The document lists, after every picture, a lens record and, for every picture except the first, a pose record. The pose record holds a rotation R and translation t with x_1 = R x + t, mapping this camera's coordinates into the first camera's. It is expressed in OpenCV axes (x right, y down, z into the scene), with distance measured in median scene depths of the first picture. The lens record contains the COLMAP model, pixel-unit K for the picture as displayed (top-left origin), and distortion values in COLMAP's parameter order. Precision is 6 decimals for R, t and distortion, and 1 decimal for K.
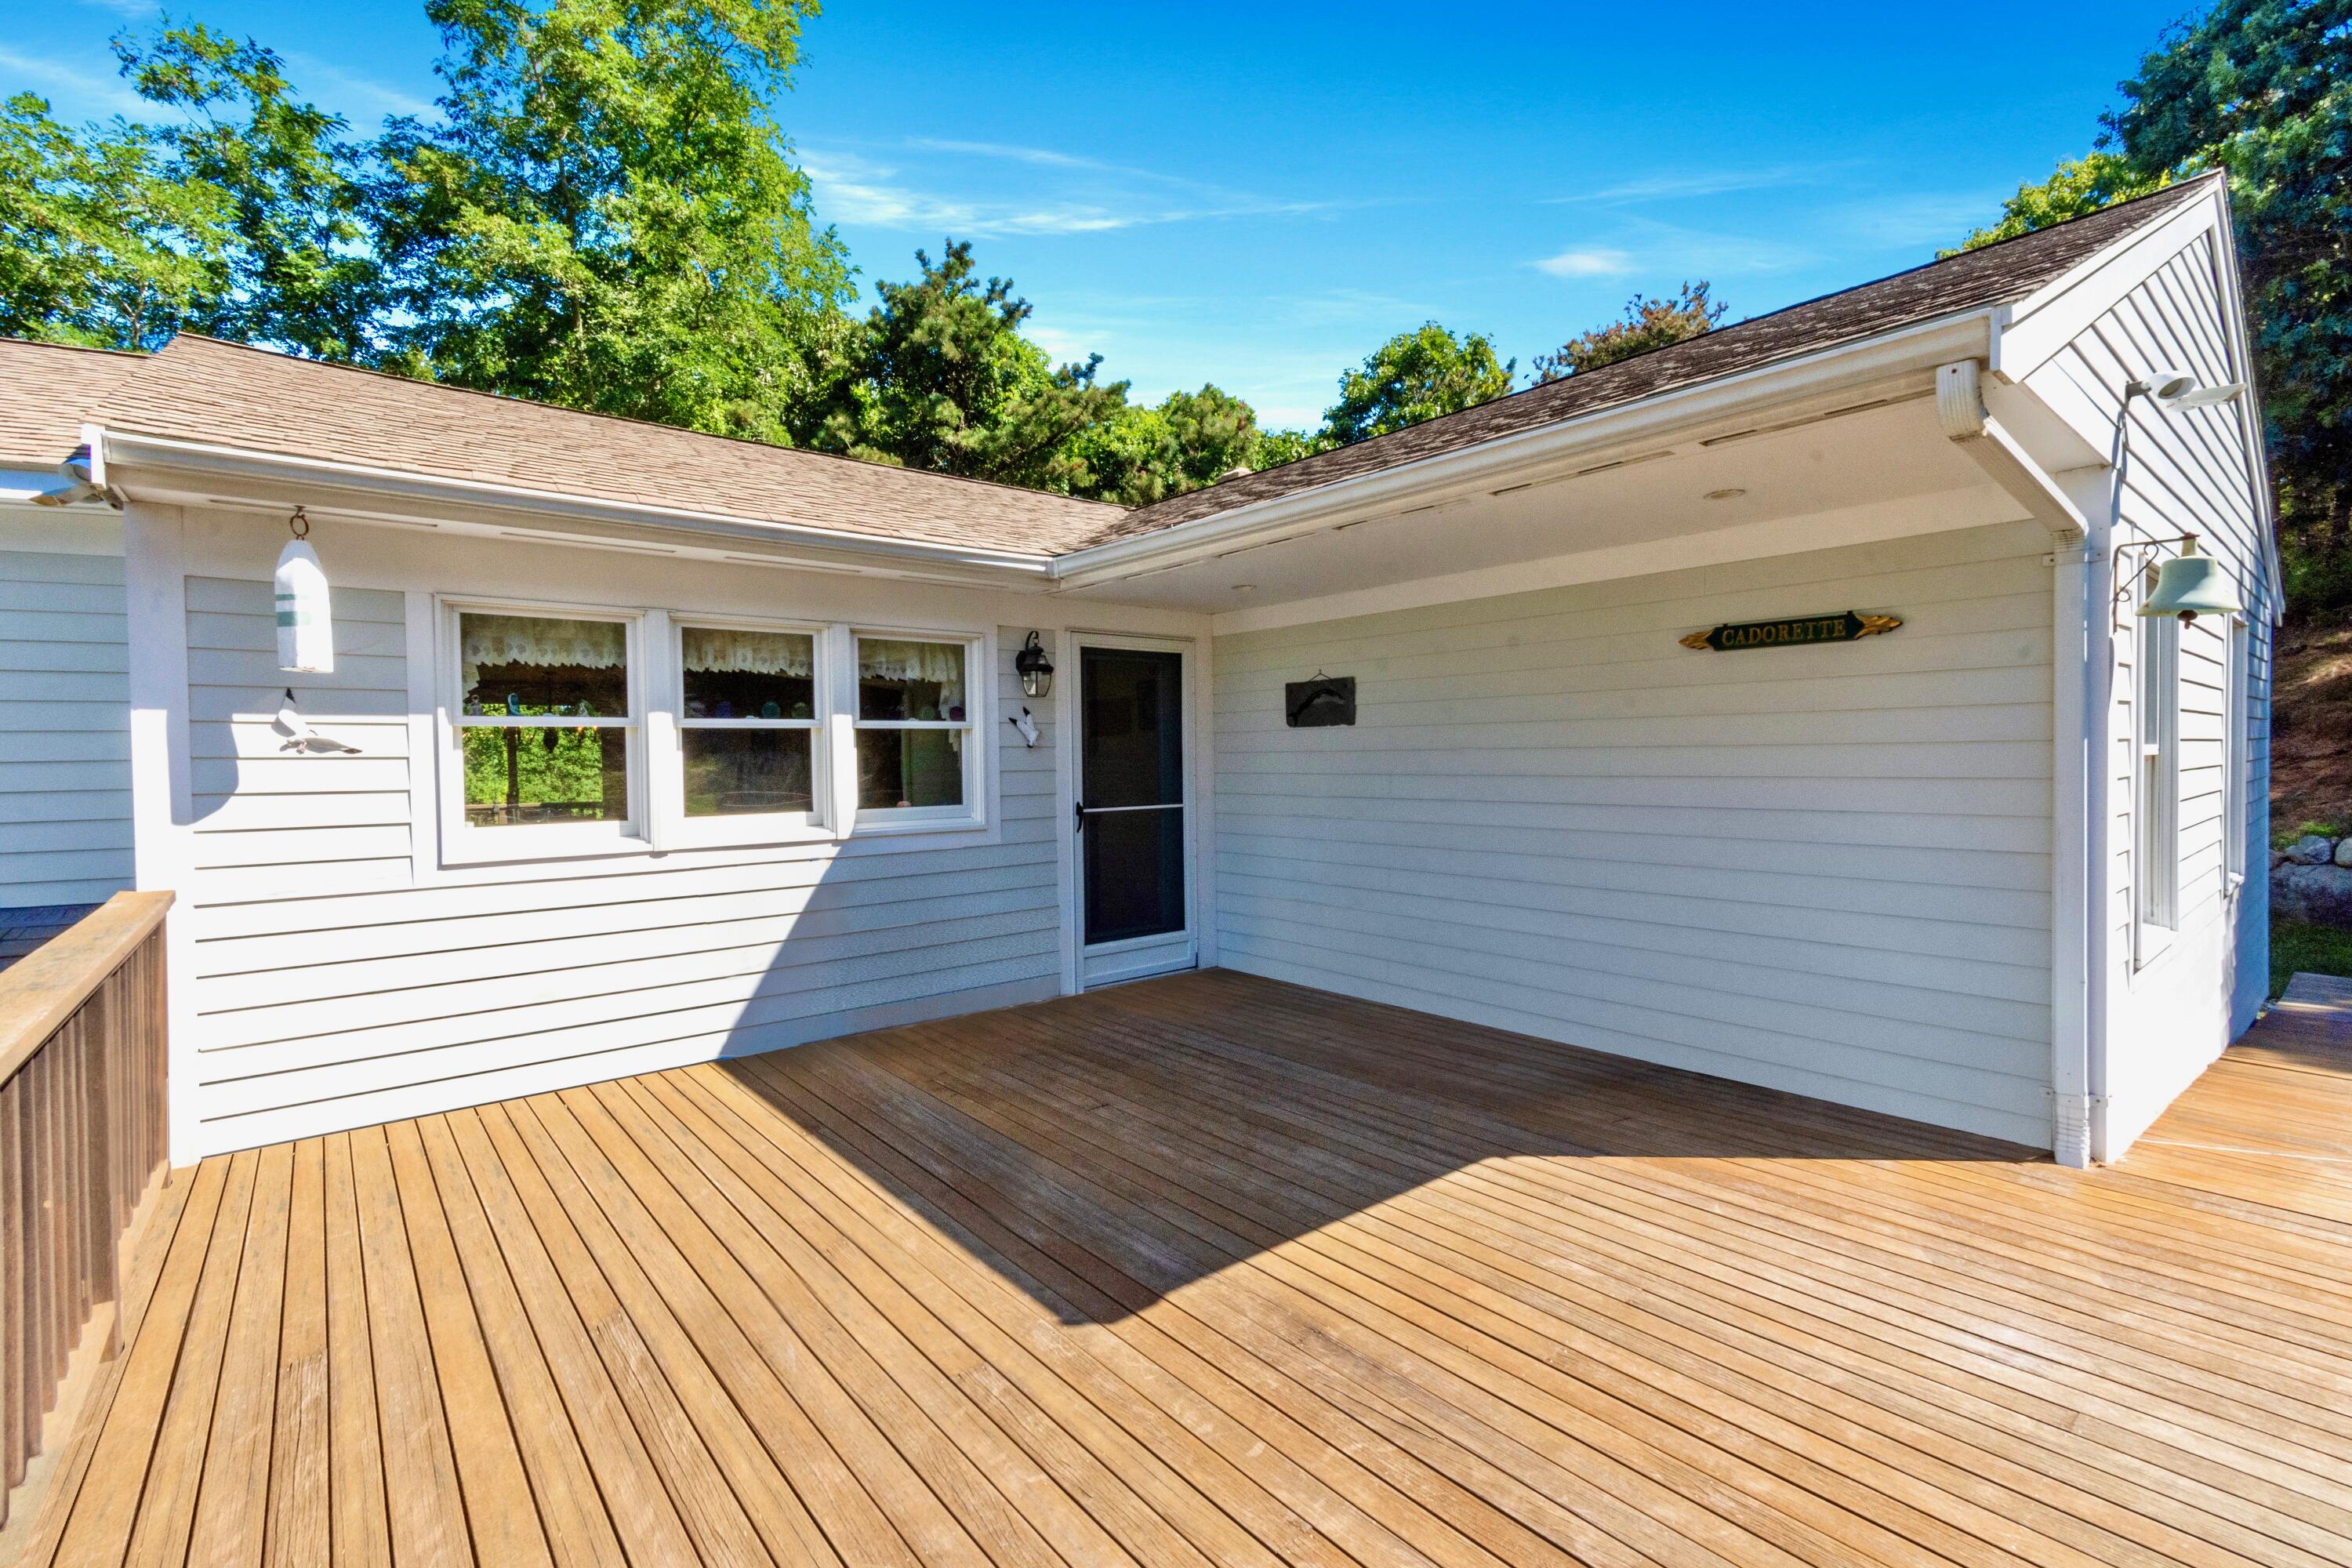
lens RADIAL K [[1052.5, 0, 1183.0], [0, 1052.5, 784.5], [0, 0, 1]] dist [0.000436, -0.000470]
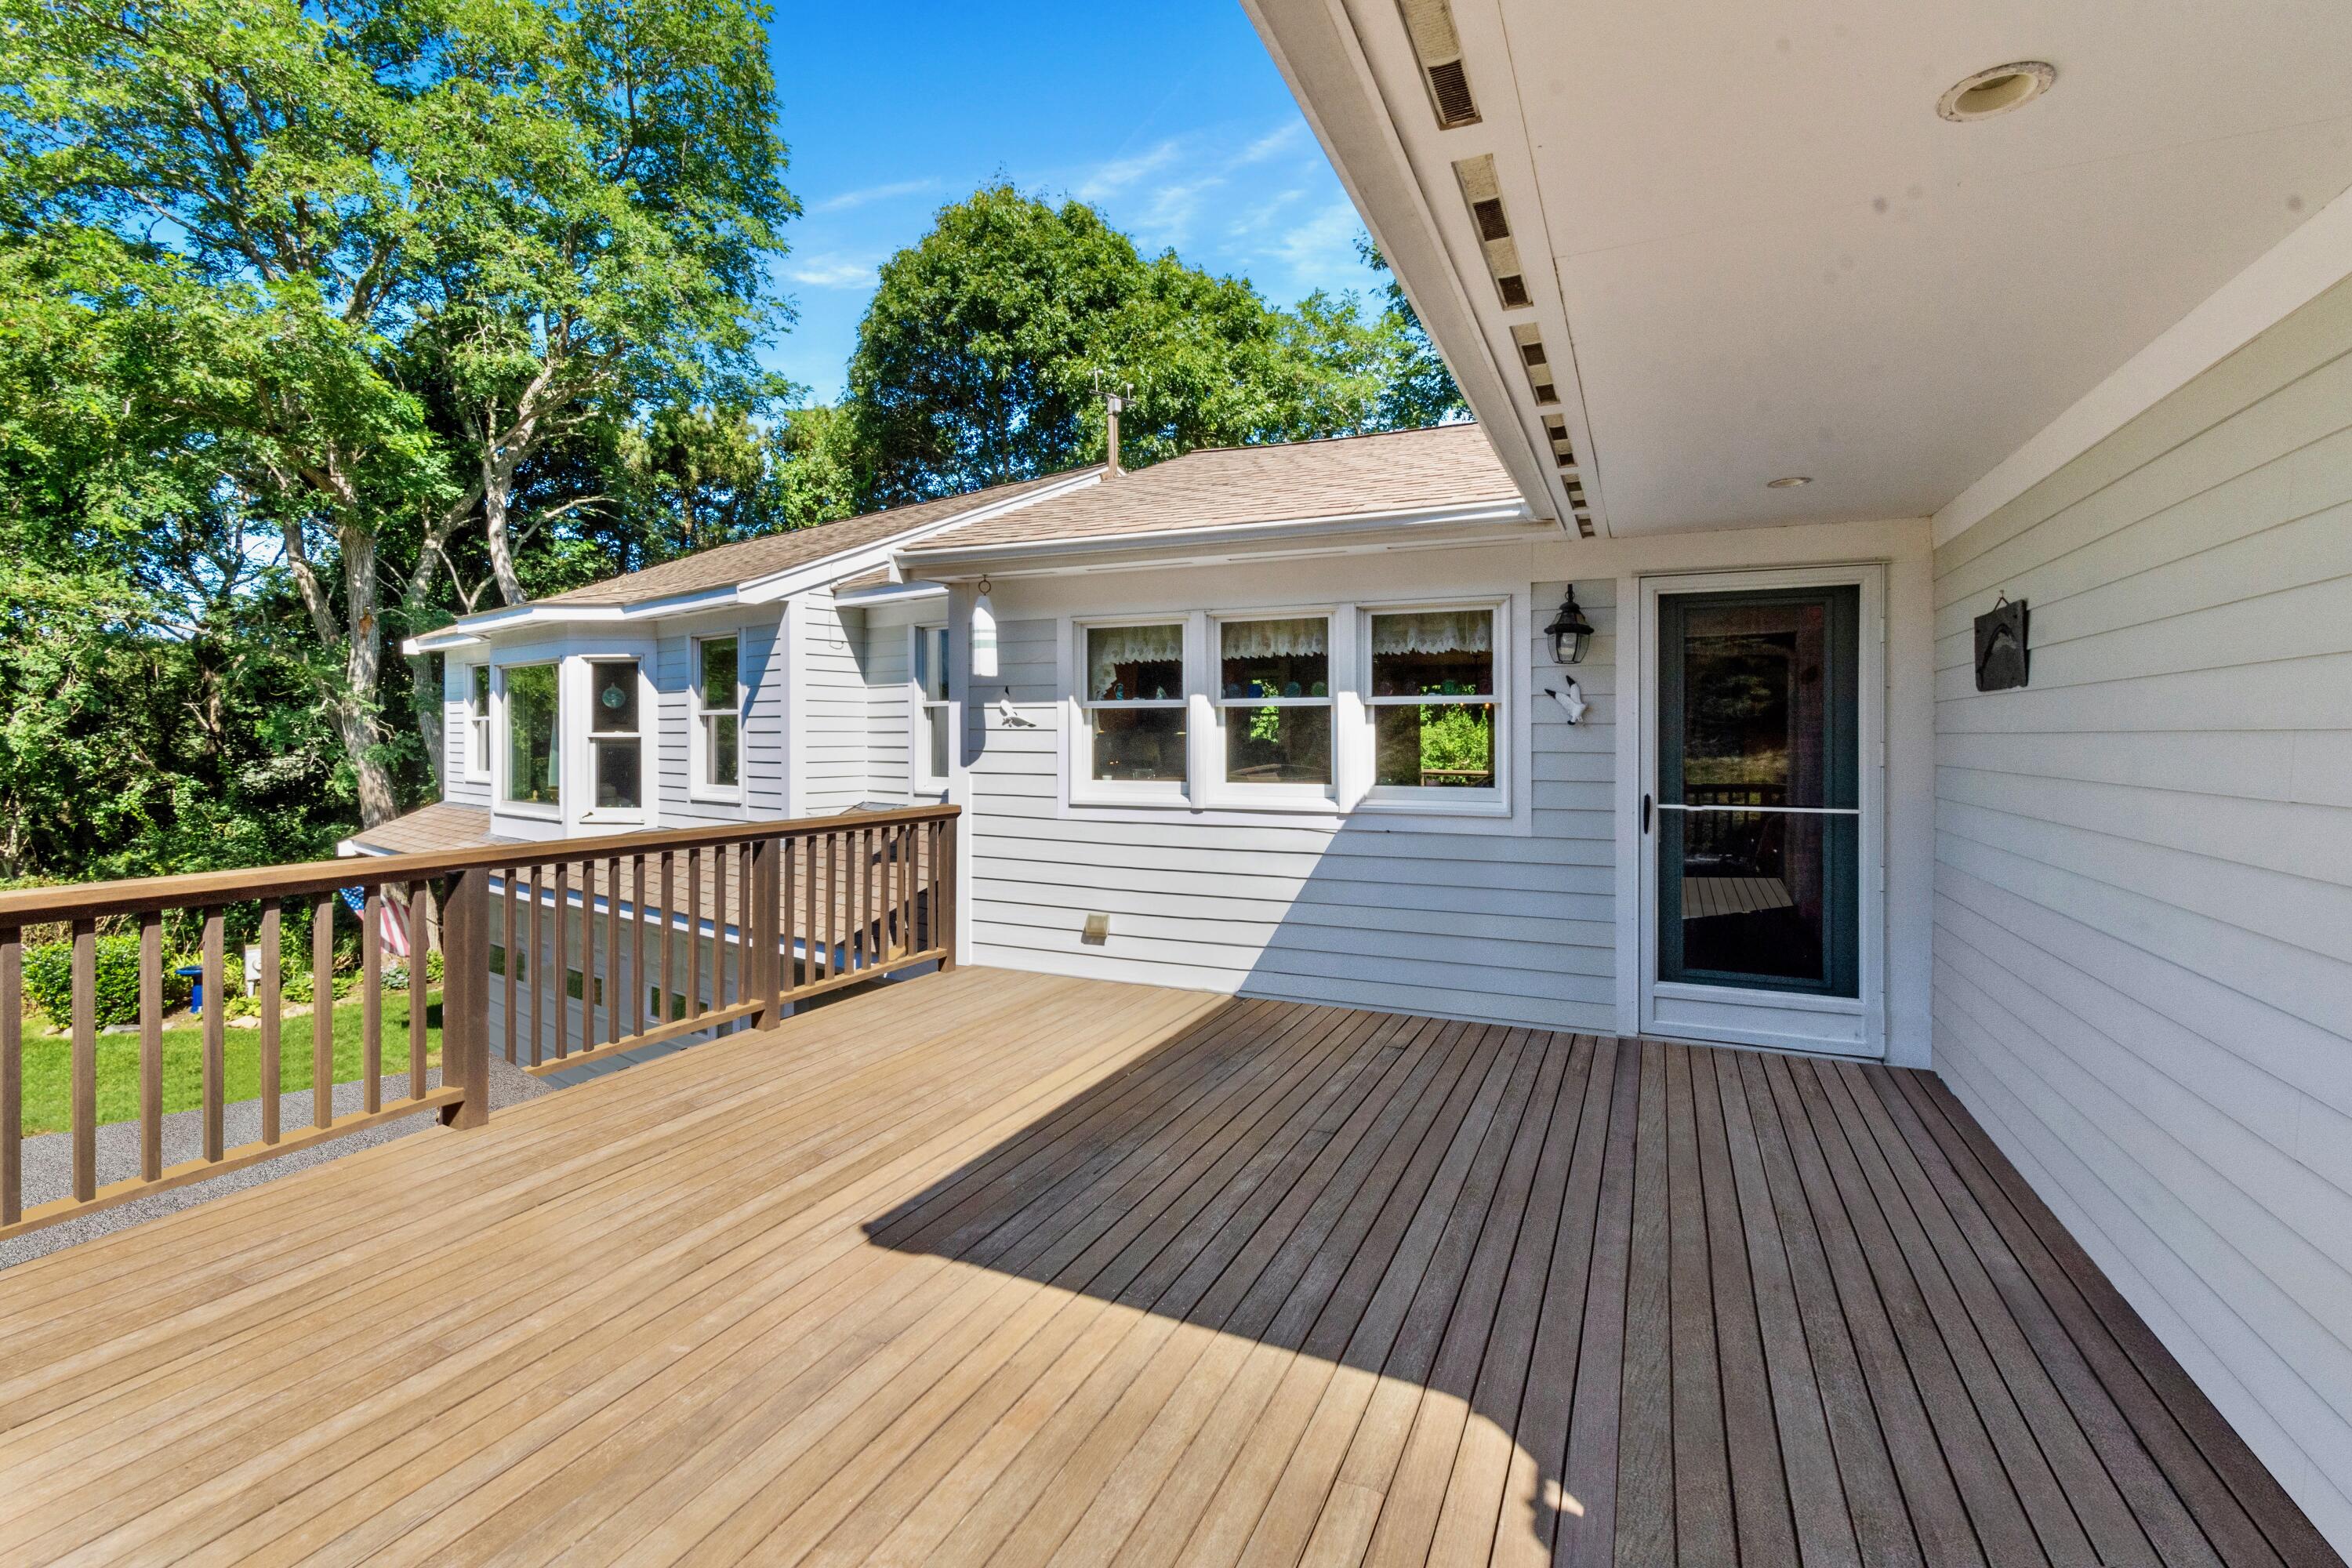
lens RADIAL K [[1065.4, 0, 1172.3], [0, 1065.4, 729.3], [0, 0, 1]] dist [0.000224, -0.000332]
pose [[0.419132, 0.006527, -0.907902, 0.594306], [-0.033199, 0.999416, -0.008142, -0.016912], [0.907318, 0.033554, 0.419103, 0.440921]]
